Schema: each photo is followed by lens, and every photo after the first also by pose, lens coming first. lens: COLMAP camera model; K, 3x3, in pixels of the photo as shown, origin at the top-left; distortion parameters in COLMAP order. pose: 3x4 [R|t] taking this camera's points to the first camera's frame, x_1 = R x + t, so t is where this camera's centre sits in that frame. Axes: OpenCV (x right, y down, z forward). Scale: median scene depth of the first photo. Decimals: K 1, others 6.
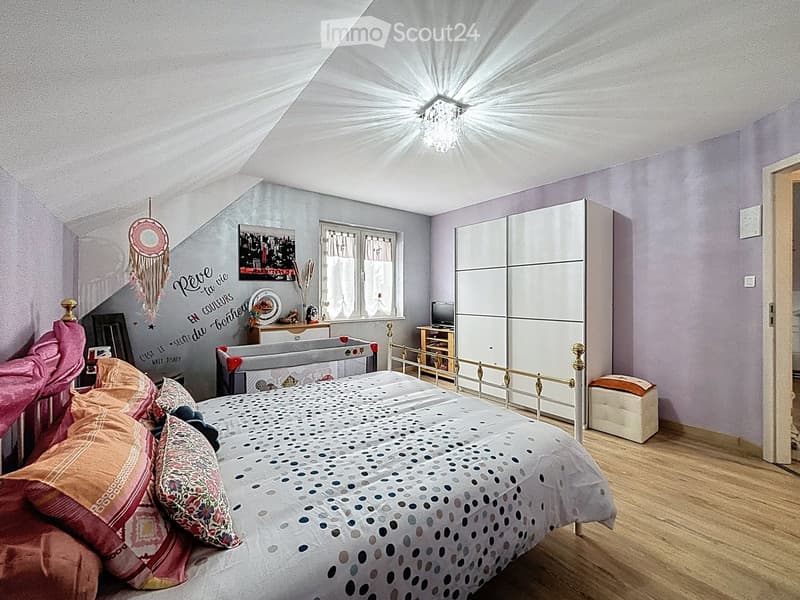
lens RADIAL K [[328.0, 0, 399.3], [0, 328.0, 294.5], [0, 0, 1]] dist [0.001403, 0.000119]
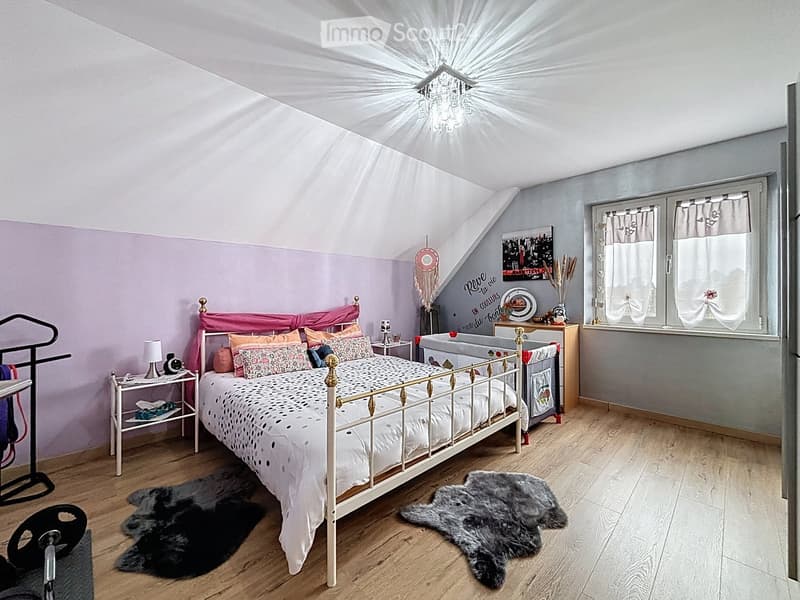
lens RADIAL K [[328.0, 0, 399.3], [0, 328.0, 294.5], [0, 0, 1]] dist [0.001403, 0.000119]
pose [[0.116510, 0.000510, -0.993189, 0.611086], [0.006086, 0.999981, 0.001227, -0.000466], [0.993171, -0.006187, 0.116505, 0.474516]]
